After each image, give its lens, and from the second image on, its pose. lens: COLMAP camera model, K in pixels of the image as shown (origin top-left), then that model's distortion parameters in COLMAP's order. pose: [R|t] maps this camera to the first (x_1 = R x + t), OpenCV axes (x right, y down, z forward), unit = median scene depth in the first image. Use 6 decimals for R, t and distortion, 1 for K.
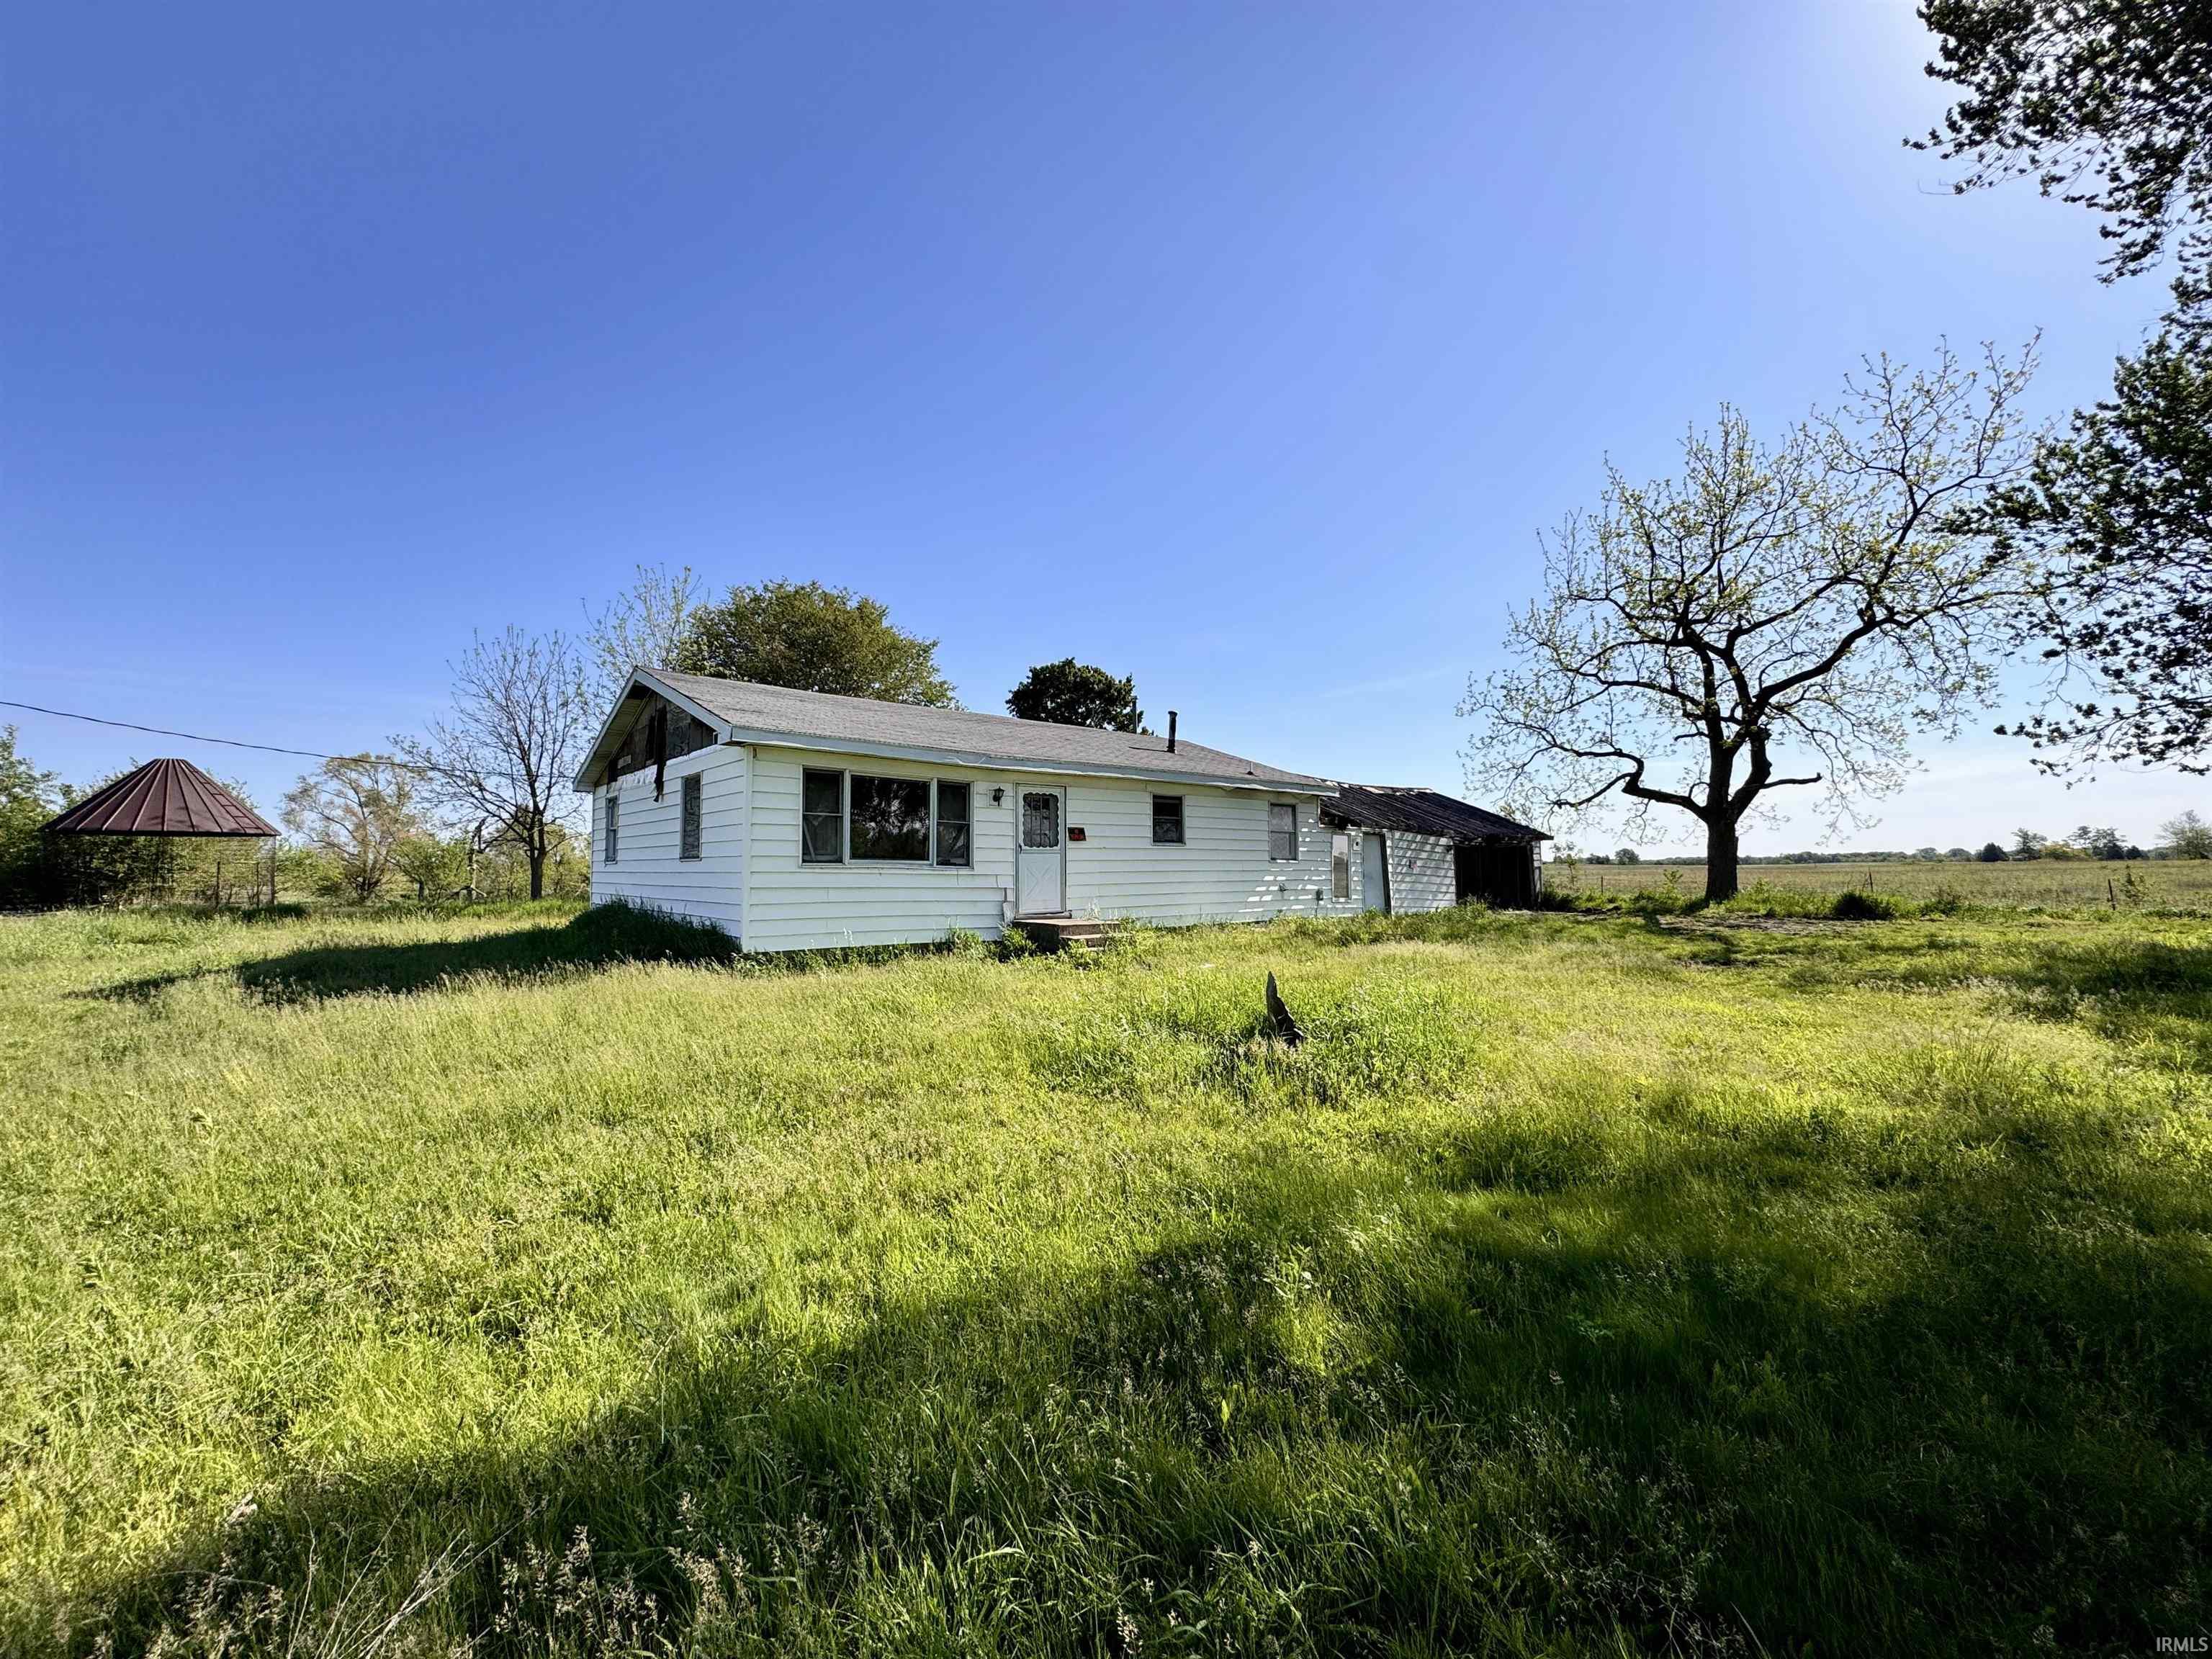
lens RADIAL K [[889.2, 0, 1102.5], [0, 889.2, 829.6], [0, 0, 1]] dist [0.000111, 0.000027]
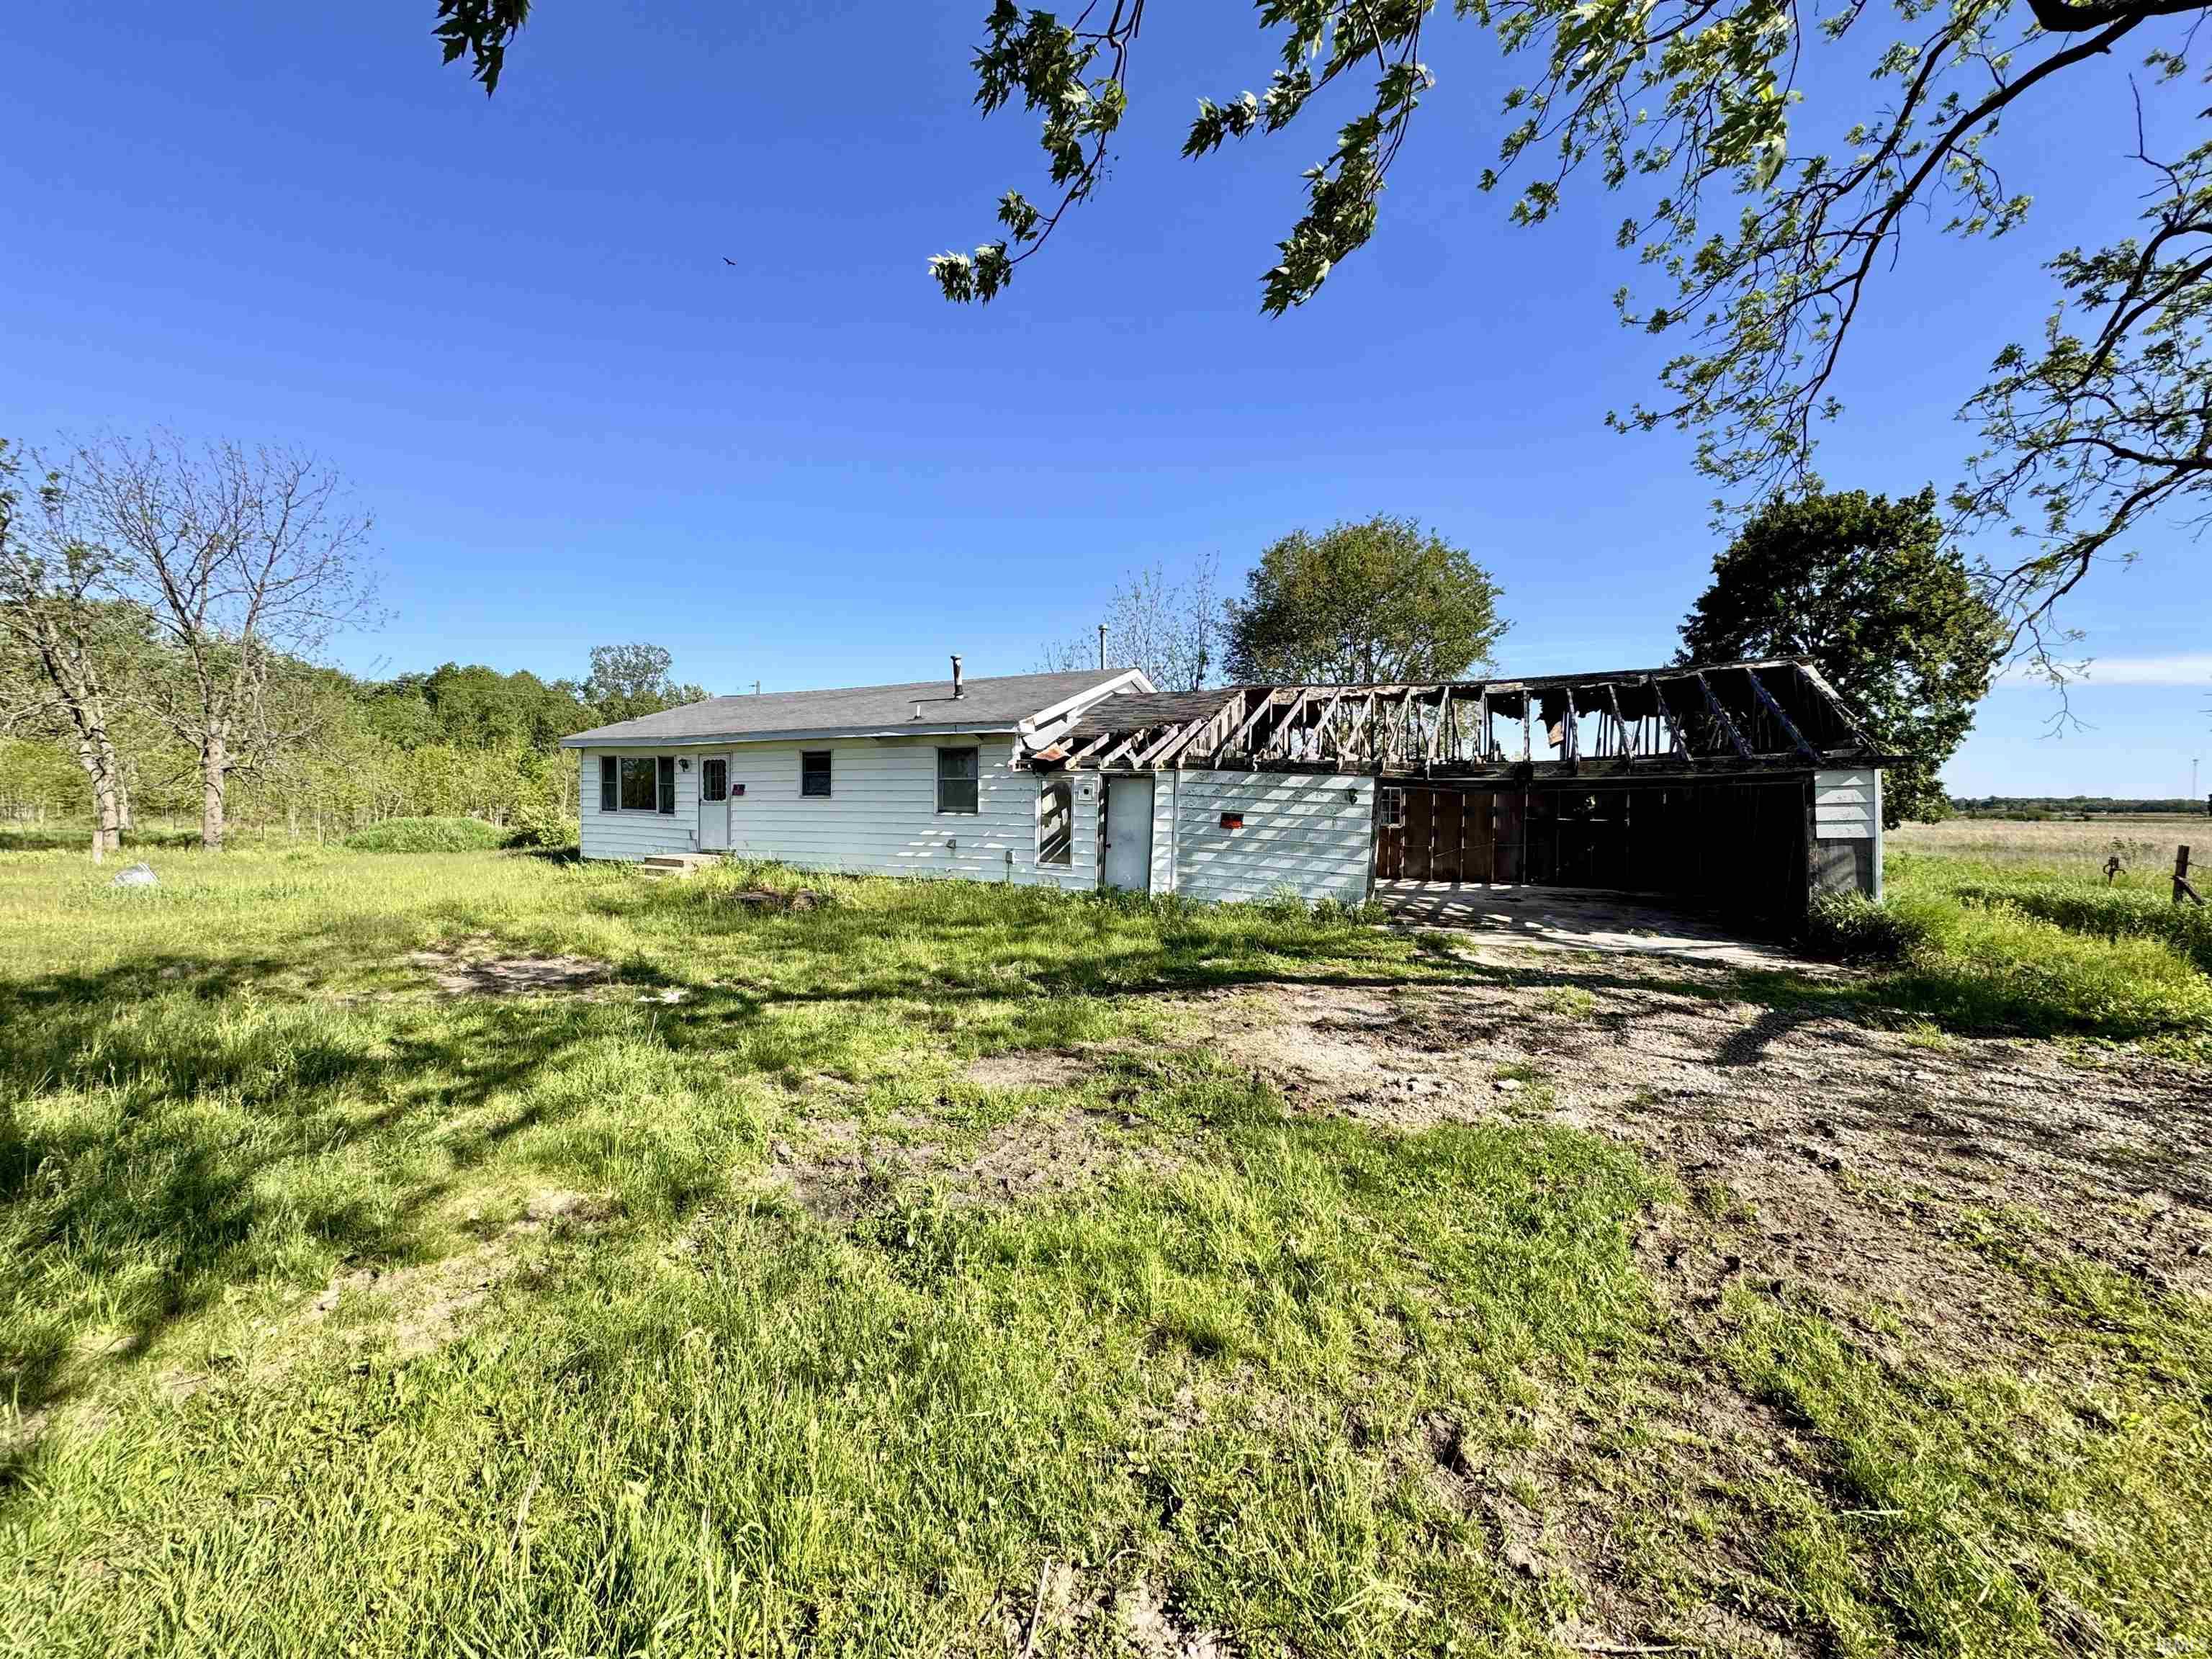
lens RADIAL K [[889.2, 0, 1099.0], [0, 889.2, 830.1], [0, 0, 1]] dist [0.000111, 0.000027]
pose [[0.363766, 0.044481, -0.930428, 1.326431], [0.040981, 0.997128, 0.063692, 0.002171], [0.930588, -0.061299, 0.360899, 1.009136]]
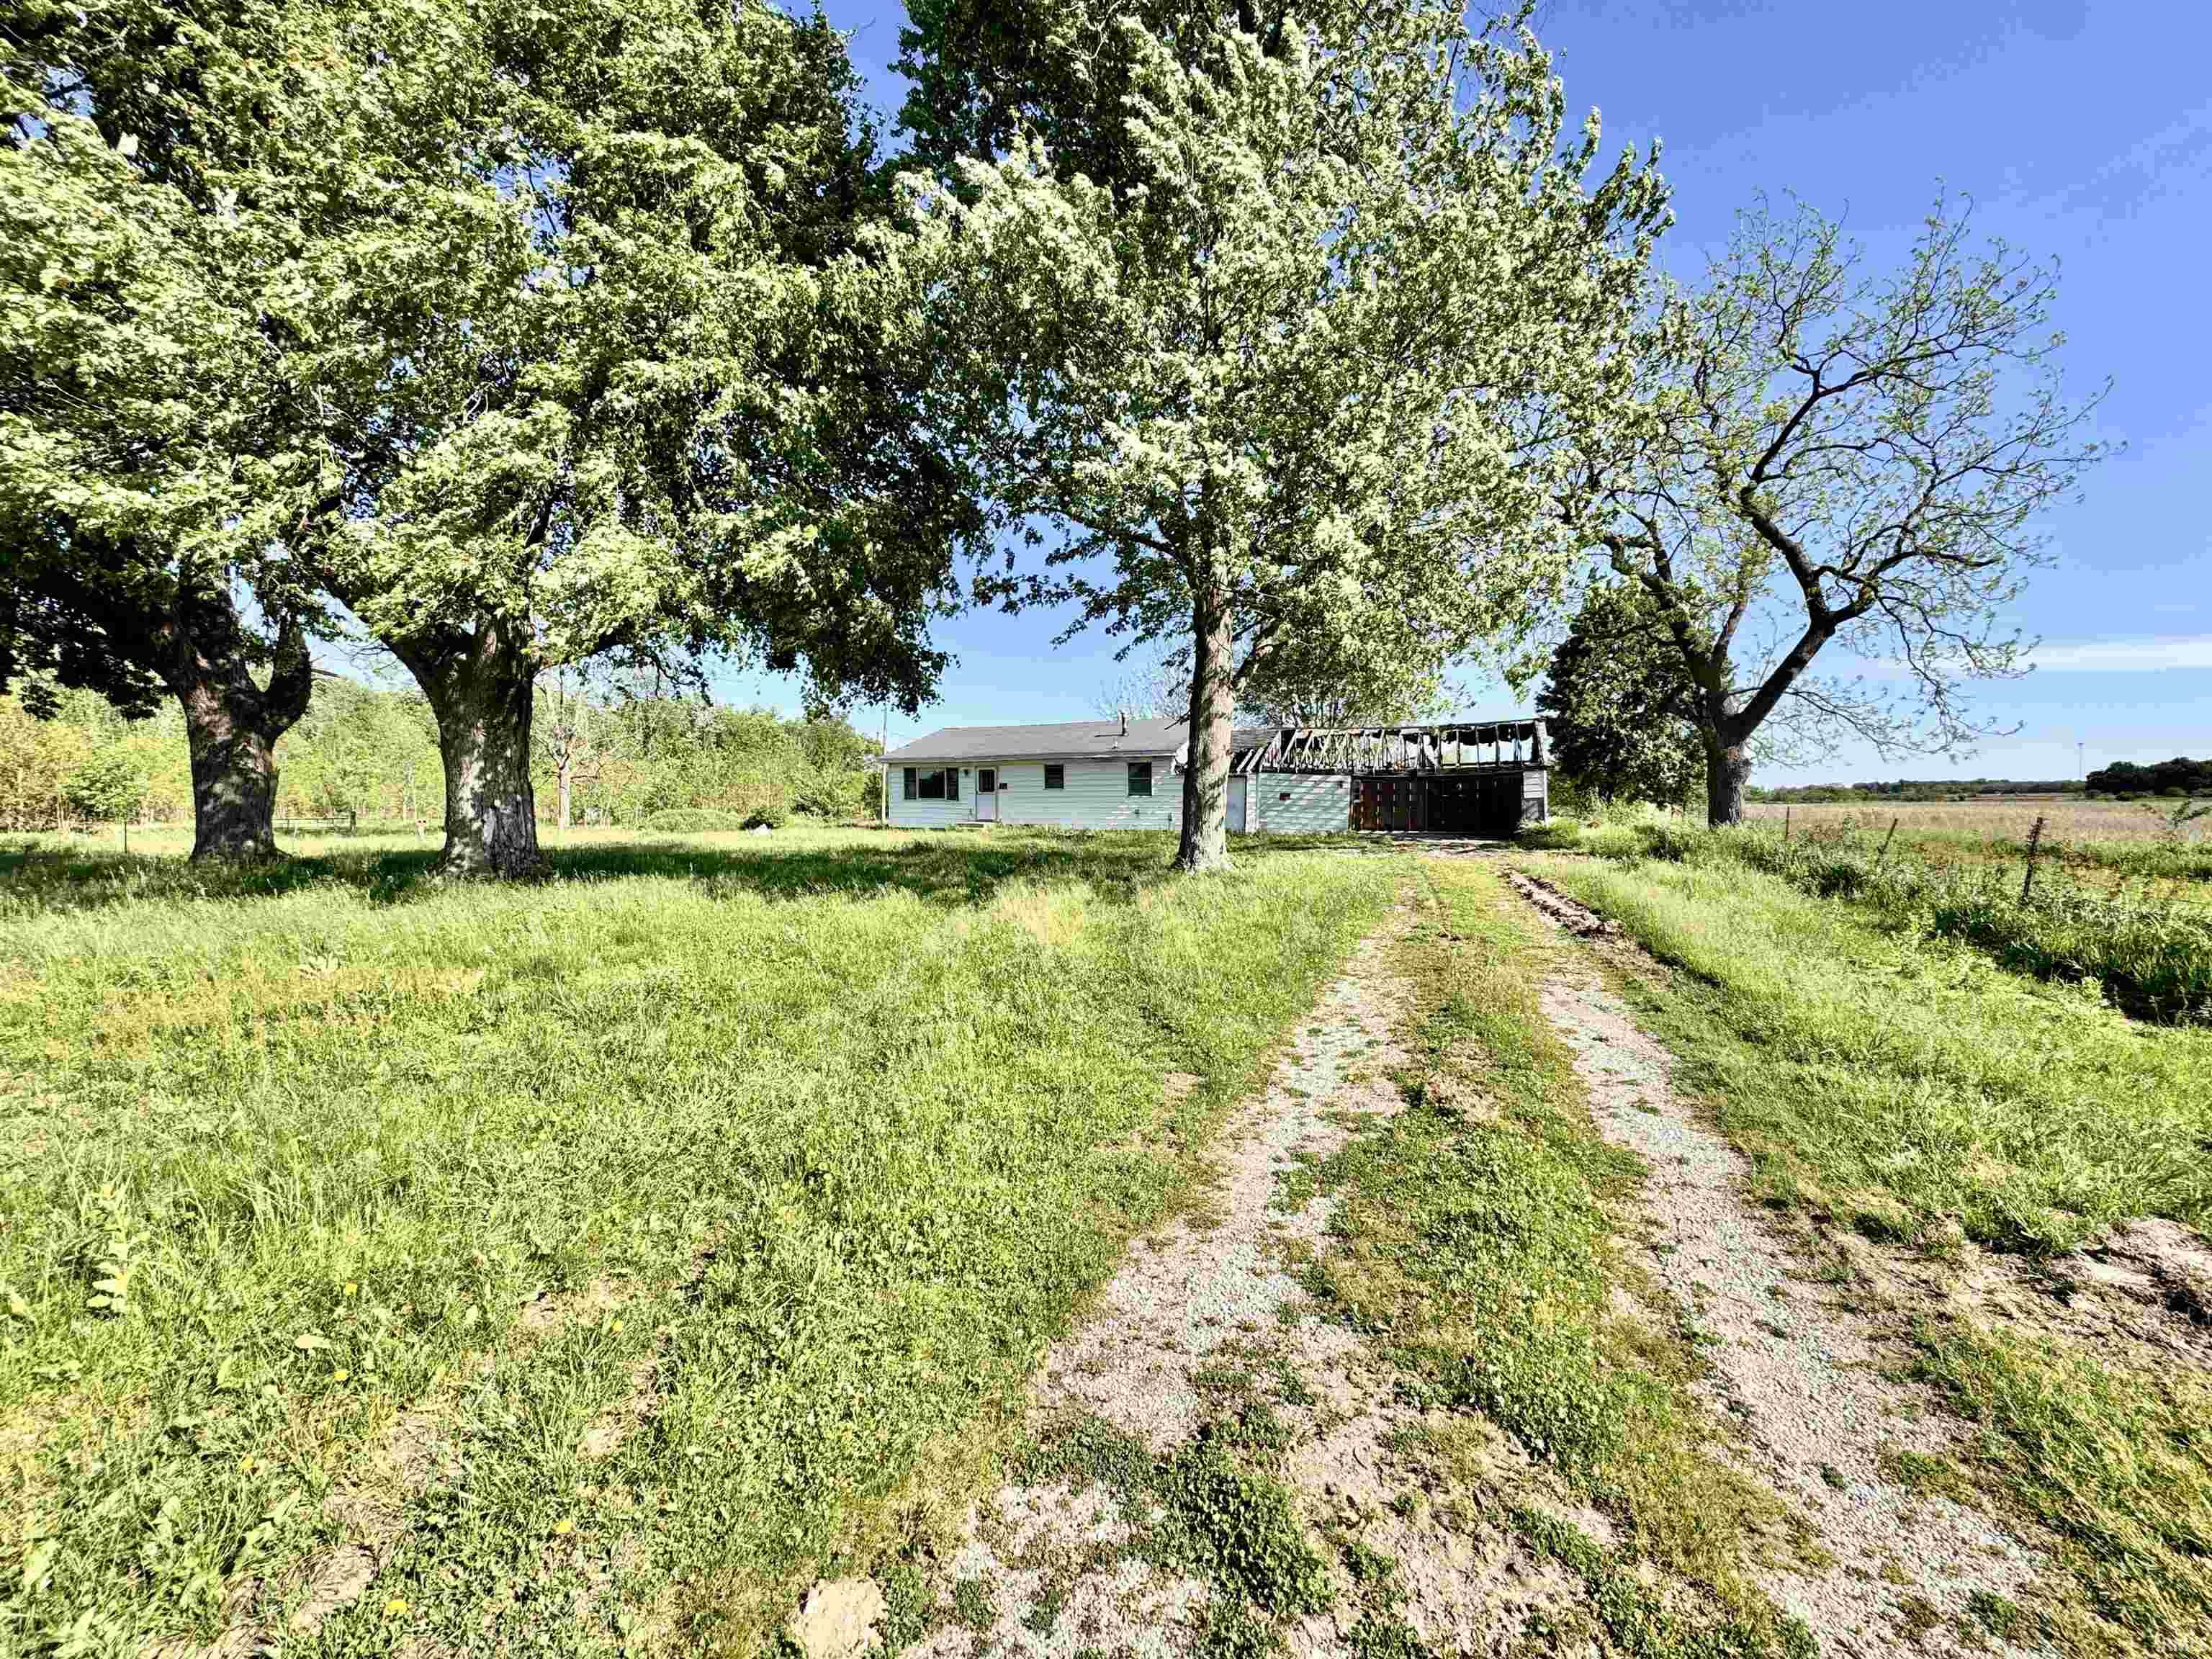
lens RADIAL K [[889.2, 0, 1112.9], [0, 889.2, 826.3], [0, 0, 1]] dist [0.000111, 0.000027]
pose [[0.418689, 0.039565, -0.907267, 2.160275], [0.053146, 0.996271, 0.067972, -0.032437], [0.906573, -0.076677, 0.415025, 0.293434]]
